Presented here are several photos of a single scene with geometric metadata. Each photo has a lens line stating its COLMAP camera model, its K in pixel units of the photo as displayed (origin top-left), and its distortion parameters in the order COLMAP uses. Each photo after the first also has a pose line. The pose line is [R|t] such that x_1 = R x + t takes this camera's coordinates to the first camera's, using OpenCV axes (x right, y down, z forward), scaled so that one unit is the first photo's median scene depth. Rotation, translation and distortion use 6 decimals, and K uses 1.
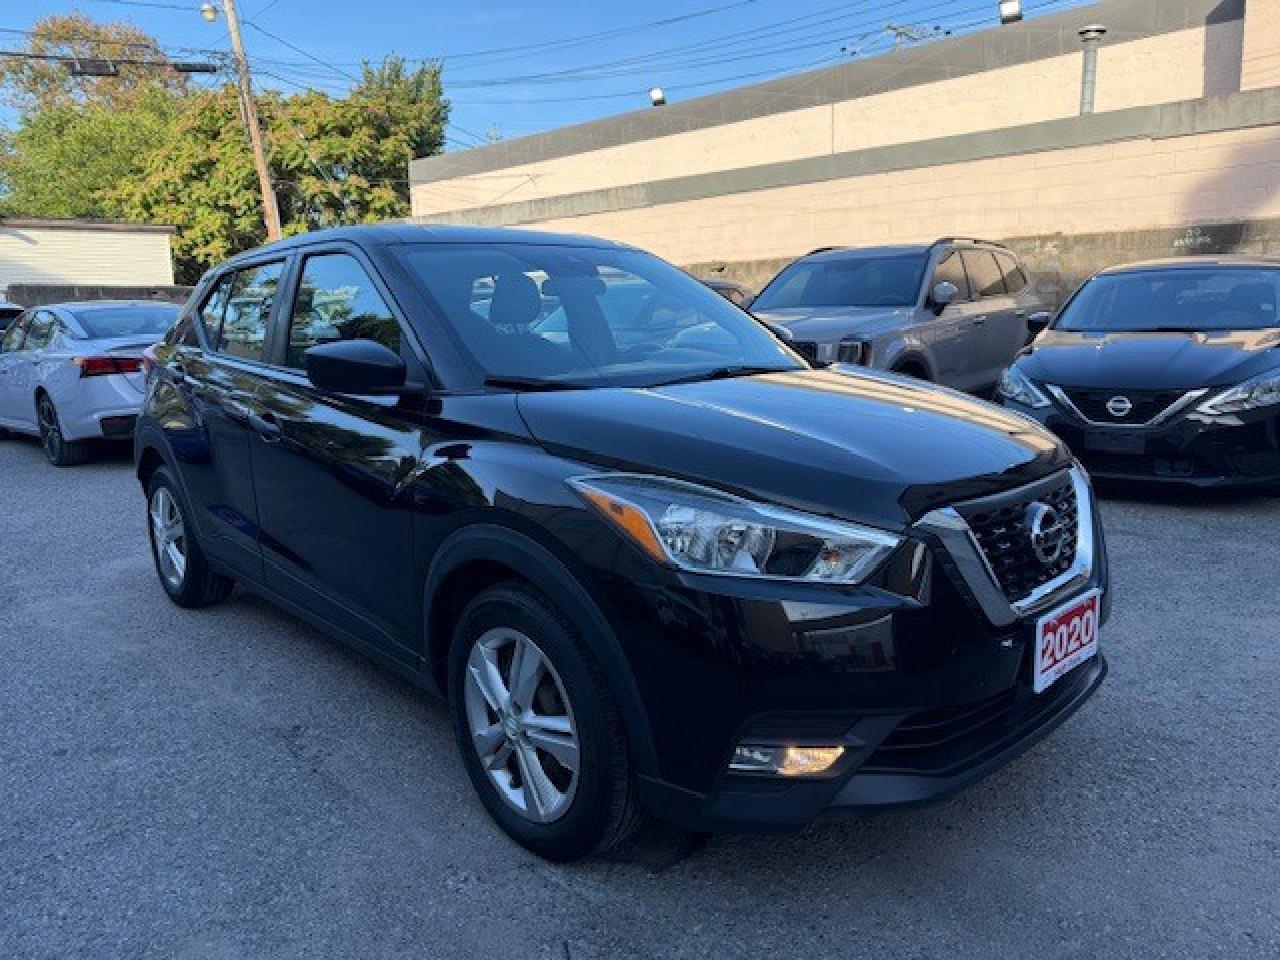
lens RADIAL K [[894.3, 0, 637.9], [0, 894.3, 479.7], [0, 0, 1]] dist [0.024276, -0.027543]
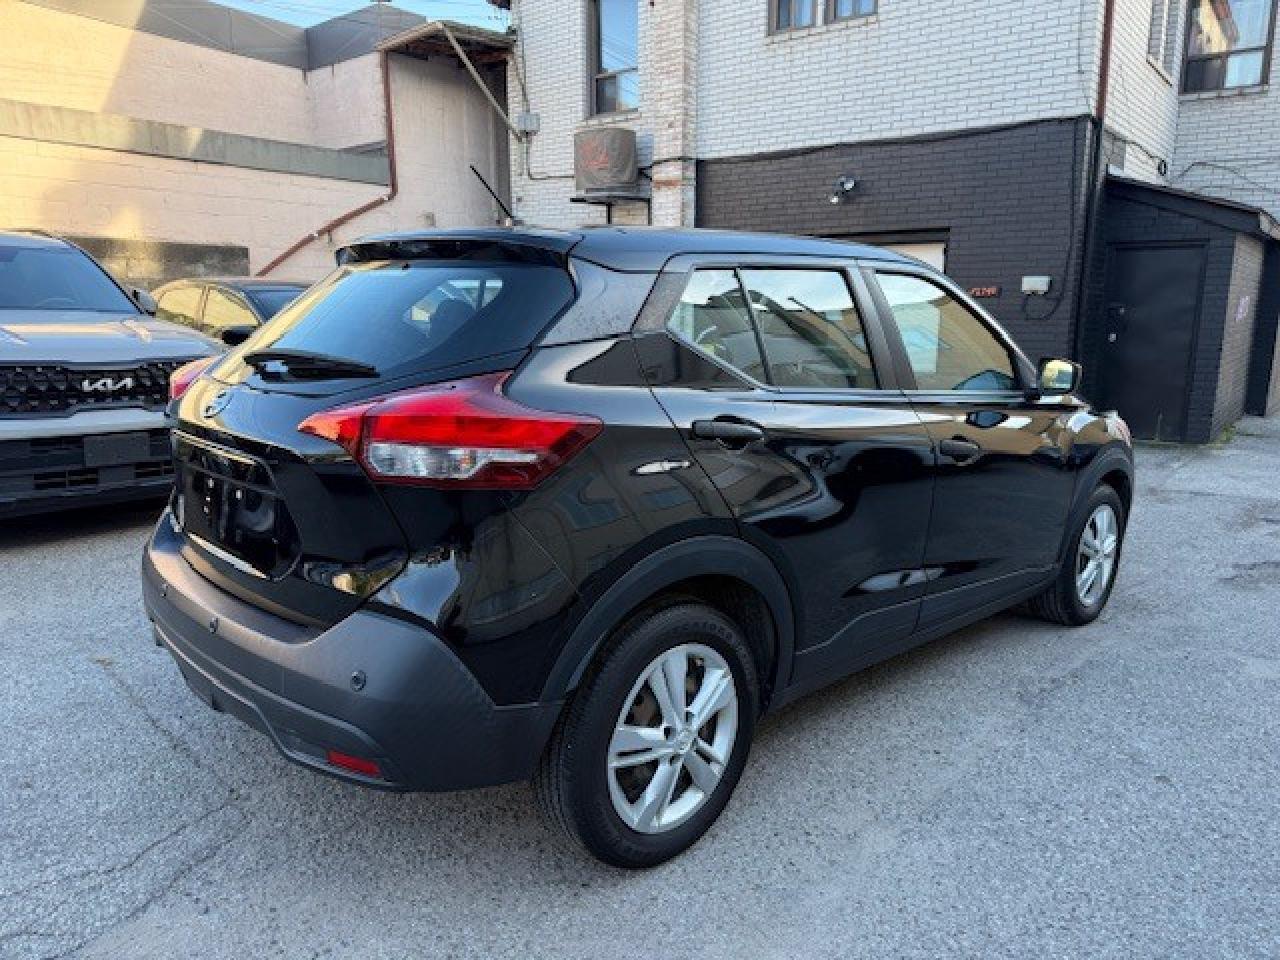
lens RADIAL K [[894.3, 0, 624.1], [0, 894.3, 491.0], [0, 0, 1]] dist [0.024276, -0.027543]
pose [[-0.007225, -0.168015, 0.985758, -1.992535], [0.158024, 0.973205, 0.167034, -0.345903], [-0.987409, 0.156980, 0.019519, 1.928764]]
